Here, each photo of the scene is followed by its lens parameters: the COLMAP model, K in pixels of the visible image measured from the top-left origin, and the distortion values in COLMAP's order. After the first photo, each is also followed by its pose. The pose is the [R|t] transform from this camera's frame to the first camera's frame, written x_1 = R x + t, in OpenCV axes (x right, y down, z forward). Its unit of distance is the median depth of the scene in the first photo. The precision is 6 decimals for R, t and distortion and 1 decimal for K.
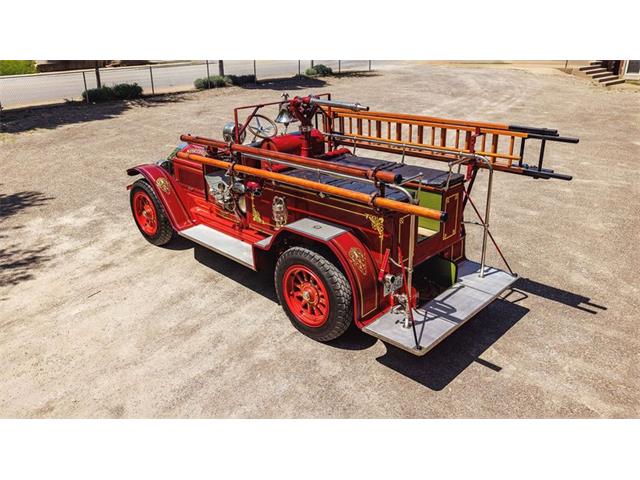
lens RADIAL K [[502.1, 0, 299.4], [0, 502.1, 238.4], [0, 0, 1]] dist [-0.012391, -0.001441]
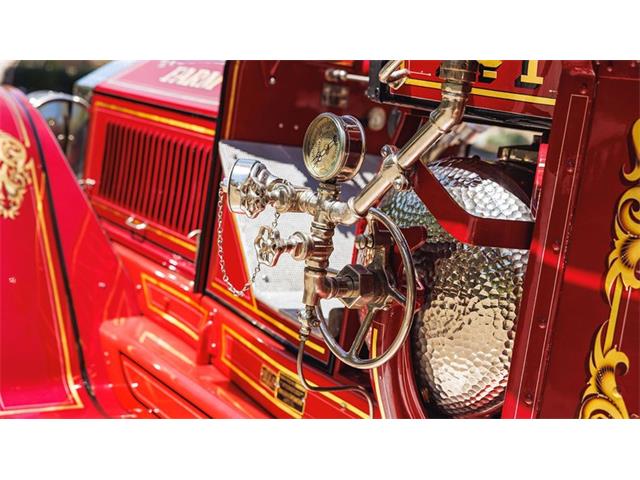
lens RADIAL K [[919.1, 0, 320.0], [0, 919.1, 240.0], [0, 0, 1]] dist [0.008354, 0.004733]
pose [[0.975402, 0.194970, -0.102851, -0.150648], [-0.213684, 0.950886, -0.223954, -0.039137], [0.054135, 0.240423, 0.969157, 0.914970]]
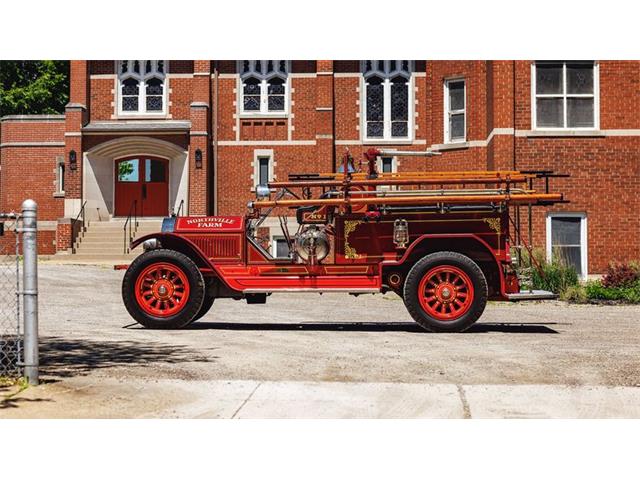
lens RADIAL K [[1466.6, 0, 320.0], [0, 1466.6, 240.0], [0, 0, 1]] dist [0.055473, 0.124919]
pose [[0.718202, 0.035140, 0.694947, -2.556419], [0.249268, 0.919450, -0.304102, 0.956944], [-0.649655, 0.391635, 0.651591, -1.095640]]
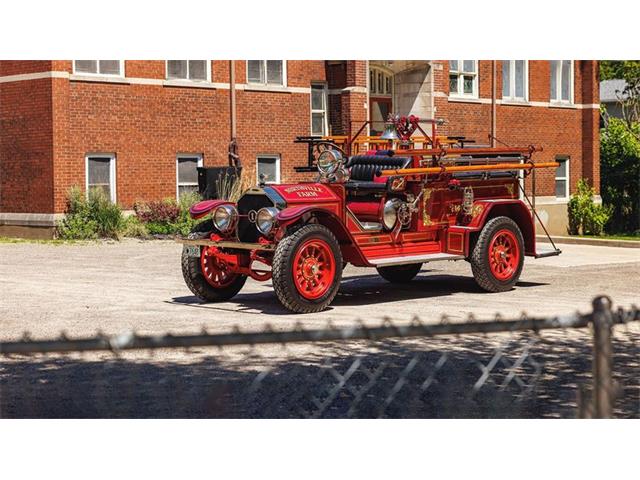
lens RADIAL K [[1195.0, 0, 320.0], [0, 1195.0, 240.0], [0, 0, 1]] dist [0.038923, -0.072022]
pose [[-0.032279, -0.040230, 0.998669, -2.952011], [0.384589, 0.921756, 0.049563, -0.247010], [-0.922523, 0.385677, -0.014282, 1.422929]]
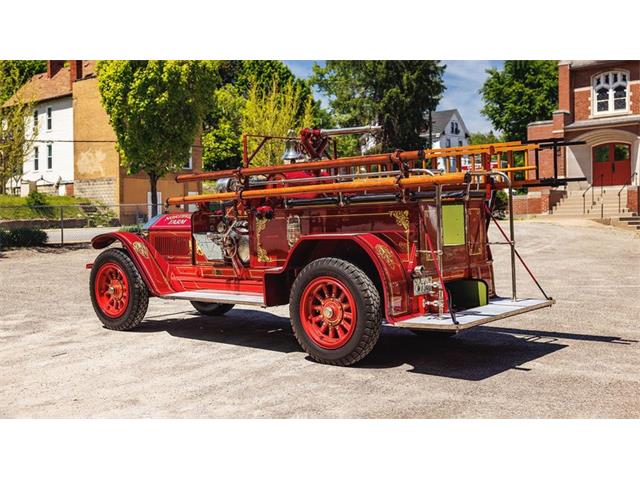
lens RADIAL K [[770.5, 0, 320.0], [0, 770.5, 240.0], [0, 0, 1]] dist [0.003516, -0.013717]
pose [[0.994754, -0.001241, 0.102284, -0.138920], [0.037211, 0.935810, -0.350535, 0.464918], [-0.095283, 0.352502, 0.930947, -0.327137]]
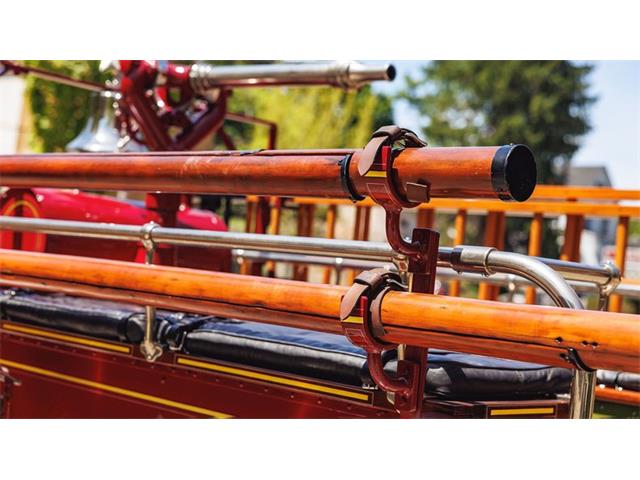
lens RADIAL K [[1054.8, 0, 319.3], [0, 1054.8, 271.2], [0, 0, 1]] dist [0.087072, 0.017644]
pose [[0.989610, 0.140383, 0.031074, 0.092842], [-0.117704, 0.915103, -0.385659, 0.050191], [-0.082576, 0.377994, 0.922118, 0.514966]]
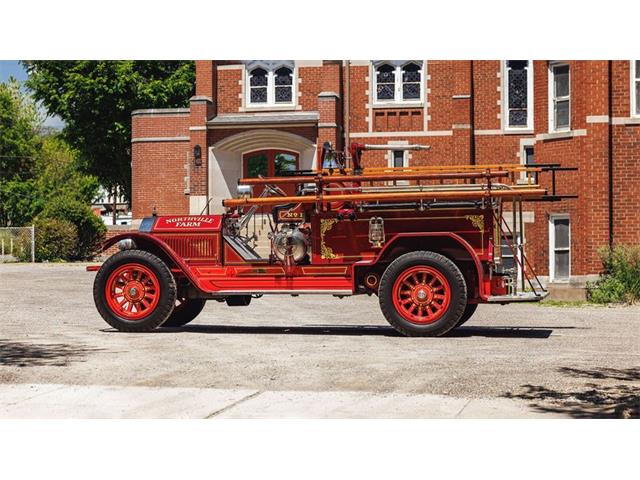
lens RADIAL K [[1577.9, 0, 320.0], [0, 1577.9, 240.0], [0, 0, 1]] dist [0.034440, 0.289007]
pose [[0.813243, 0.029727, 0.581164, -2.171566], [0.206601, 0.918885, -0.336106, 1.112287], [-0.544014, 0.393405, 0.741135, -1.505606]]
